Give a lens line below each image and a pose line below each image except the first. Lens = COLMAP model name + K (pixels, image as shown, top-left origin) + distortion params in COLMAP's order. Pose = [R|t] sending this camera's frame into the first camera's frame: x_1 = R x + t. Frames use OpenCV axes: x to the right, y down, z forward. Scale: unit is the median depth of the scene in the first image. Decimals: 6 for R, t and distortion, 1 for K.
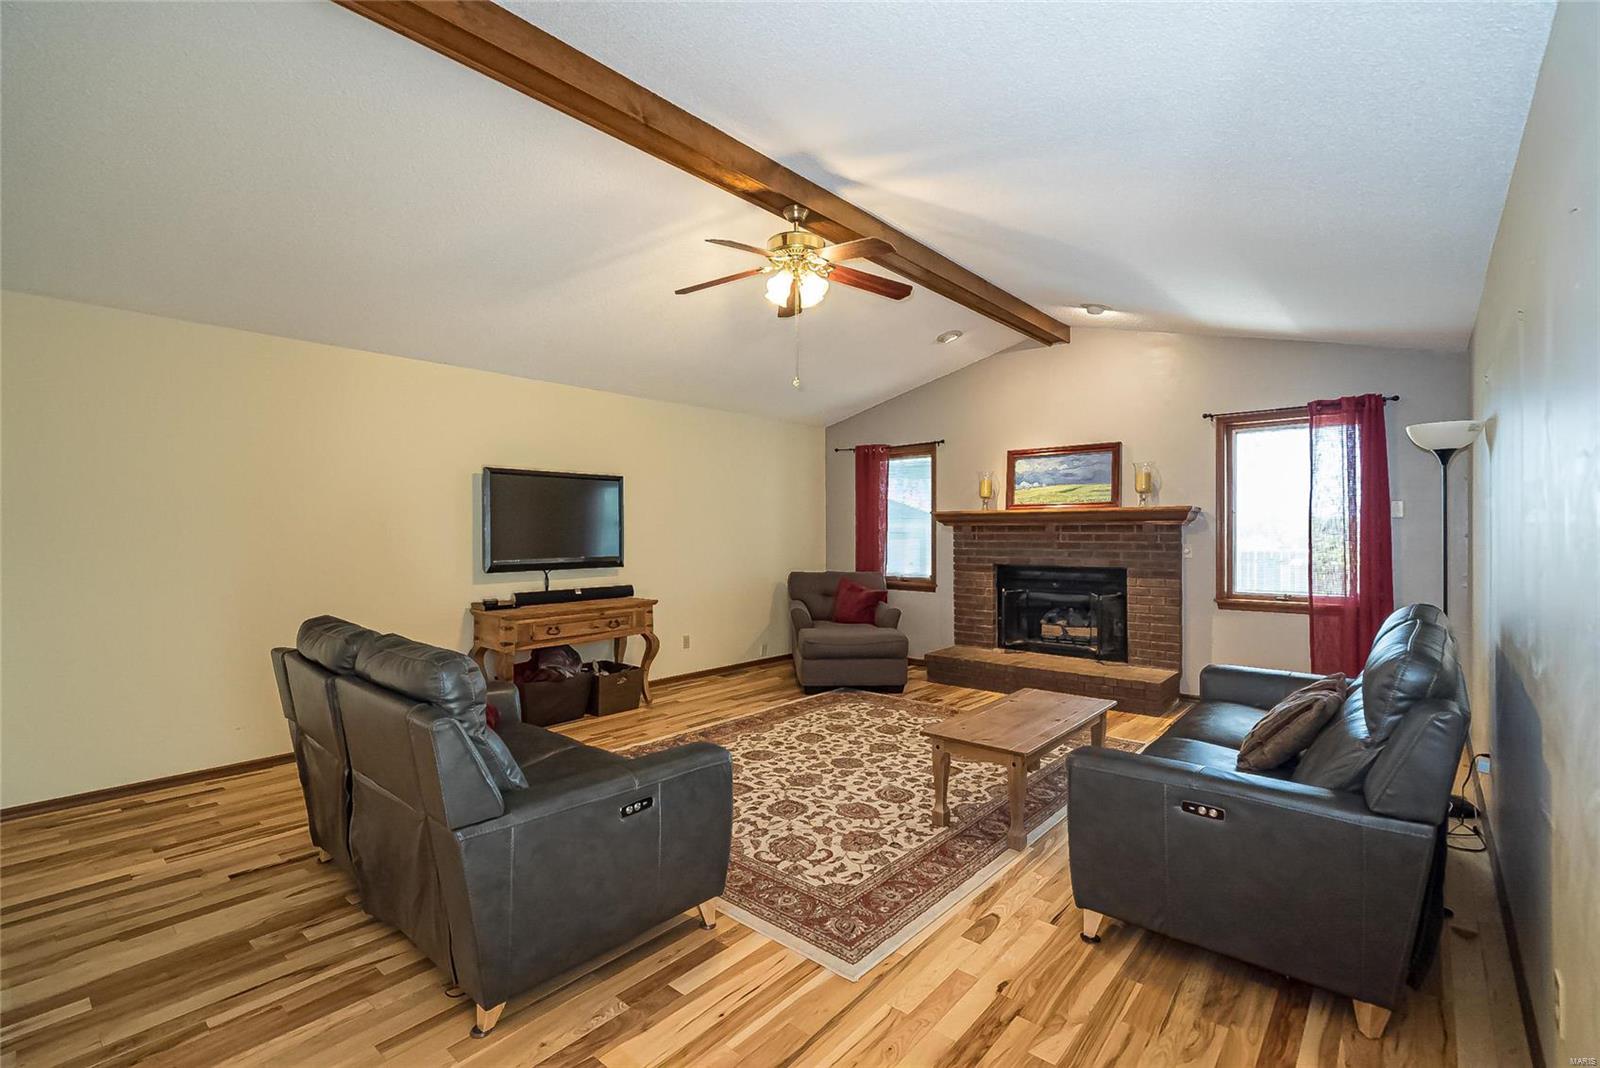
lens RADIAL K [[728.4, 0, 796.3], [0, 728.4, 532.7], [0, 0, 1]] dist [-0.001039, 0.000927]
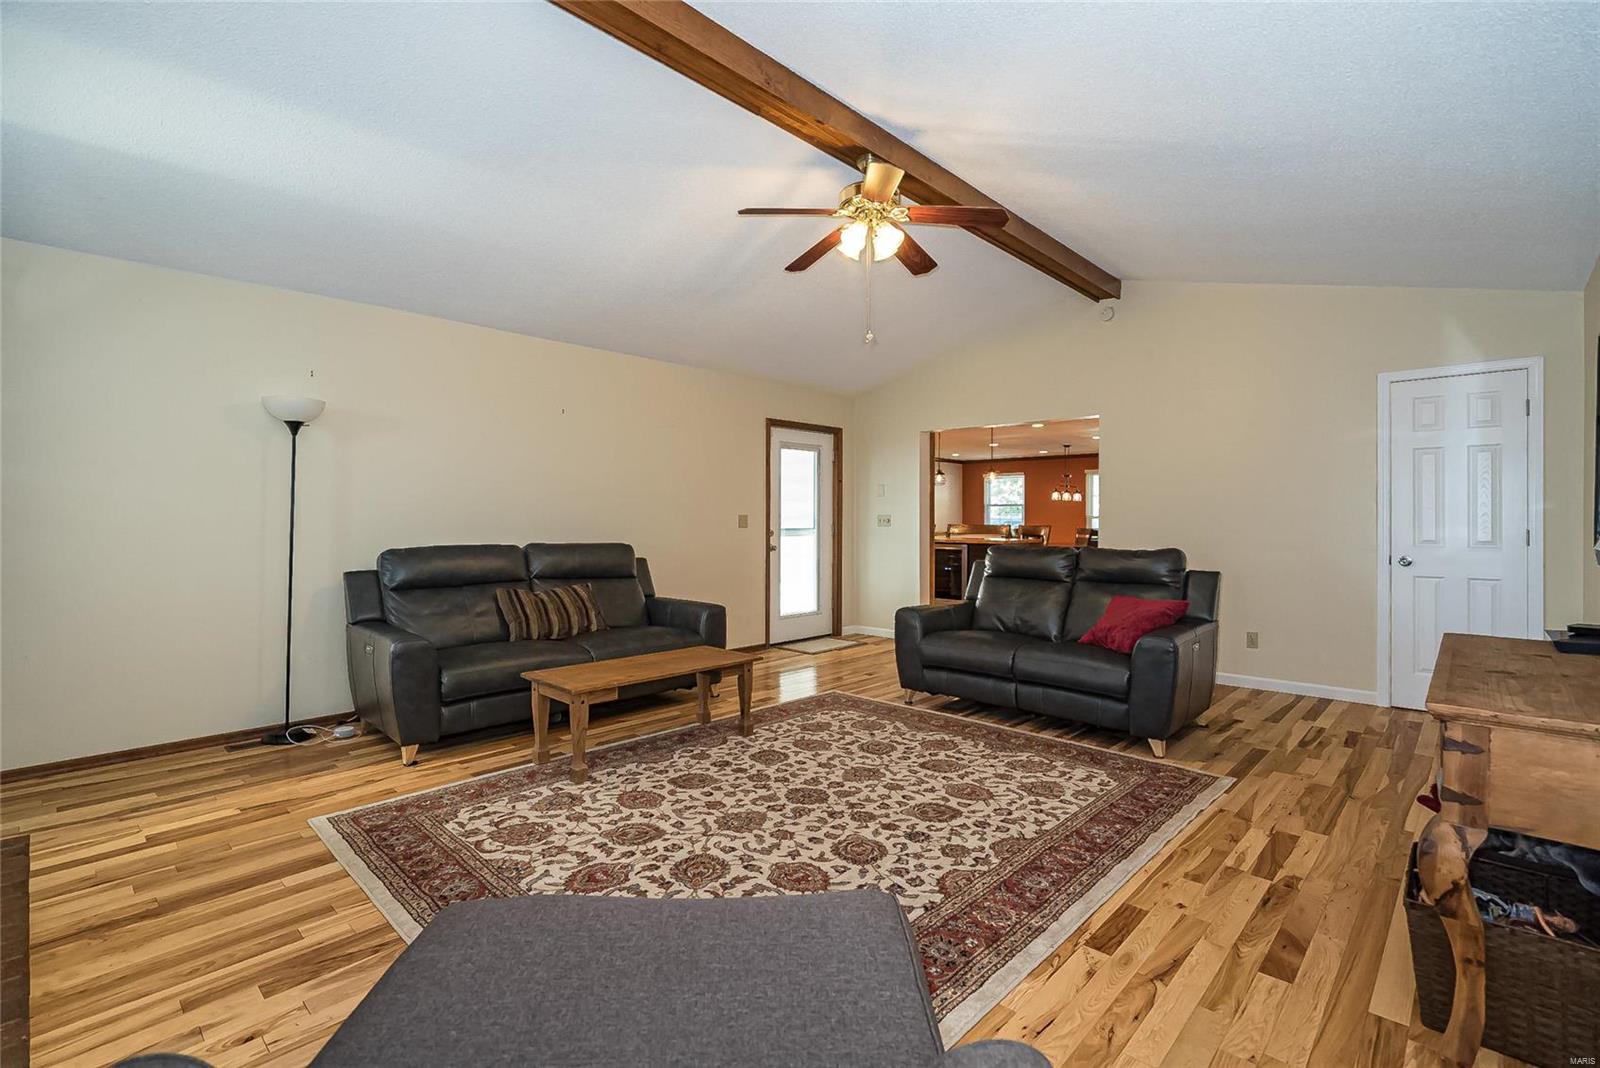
lens RADIAL K [[728.4, 0, 783.7], [0, 728.4, 512.0], [0, 0, 1]] dist [-0.001039, 0.000927]
pose [[-0.997686, 0.003223, 0.067908, 0.035176], [0.003219, 0.999995, -0.000170, 0.022302], [-0.067909, 0.000049, -0.997692, 1.428985]]
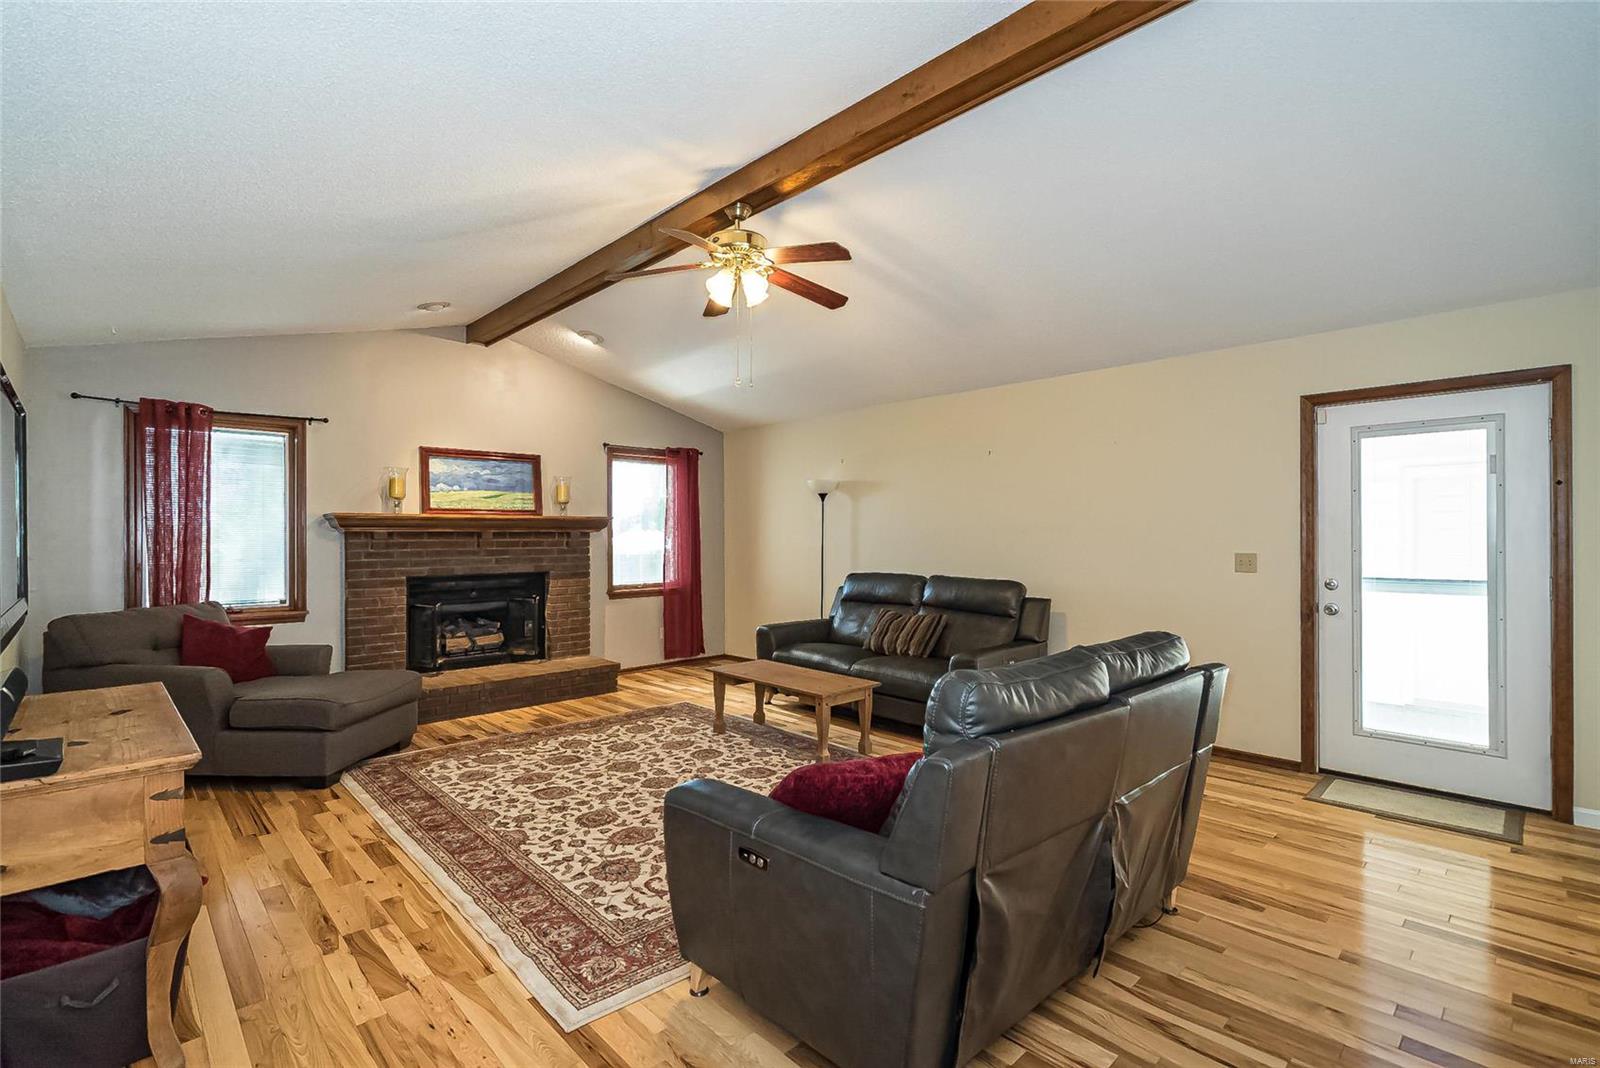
lens RADIAL K [[728.4, 0, 812.0], [0, 728.4, 532.1], [0, 0, 1]] dist [-0.001039, 0.000927]
pose [[0.089449, 0.008221, 0.995957, -0.694947], [0.009862, 0.999910, -0.009140, 0.003980], [-0.995943, 0.010639, 0.089360, 0.588643]]
